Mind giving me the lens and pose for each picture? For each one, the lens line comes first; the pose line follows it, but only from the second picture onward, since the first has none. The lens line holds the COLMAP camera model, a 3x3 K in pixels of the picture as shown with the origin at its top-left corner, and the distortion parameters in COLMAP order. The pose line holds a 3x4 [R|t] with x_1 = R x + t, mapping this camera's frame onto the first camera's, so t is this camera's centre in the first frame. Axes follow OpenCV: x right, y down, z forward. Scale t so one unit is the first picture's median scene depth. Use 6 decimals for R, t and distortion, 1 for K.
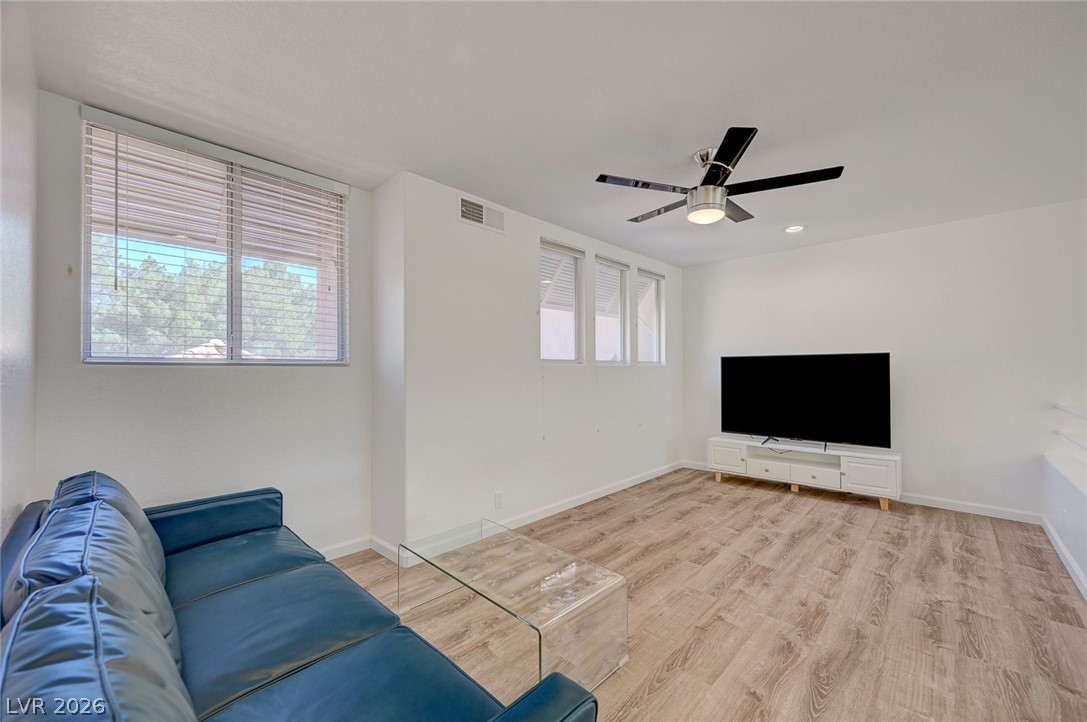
lens RADIAL K [[431.0, 0, 547.2], [0, 431.0, 370.4], [0, 0, 1]] dist [0.001412, 0.000193]
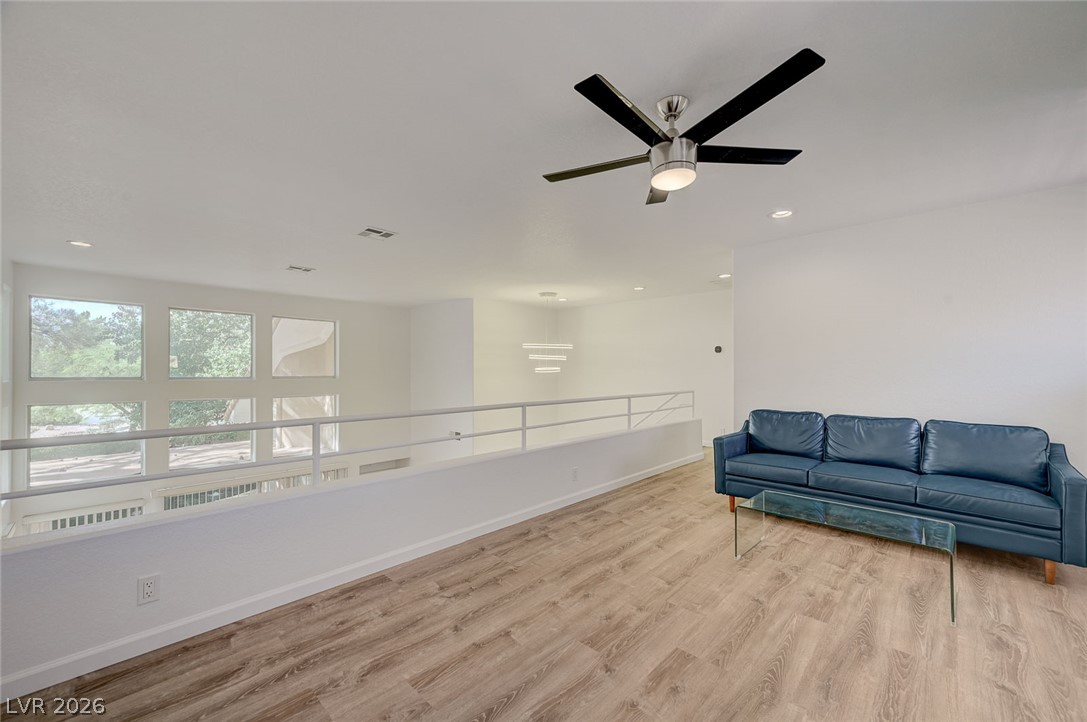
lens RADIAL K [[431.0, 0, 547.2], [0, 431.0, 370.4], [0, 0, 1]] dist [0.001412, 0.000193]
pose [[-0.999991, 0.001062, 0.004096, 0.647456], [0.001066, 0.999999, 0.001023, -0.002618], [-0.004095, 0.001028, -0.999991, 1.933176]]
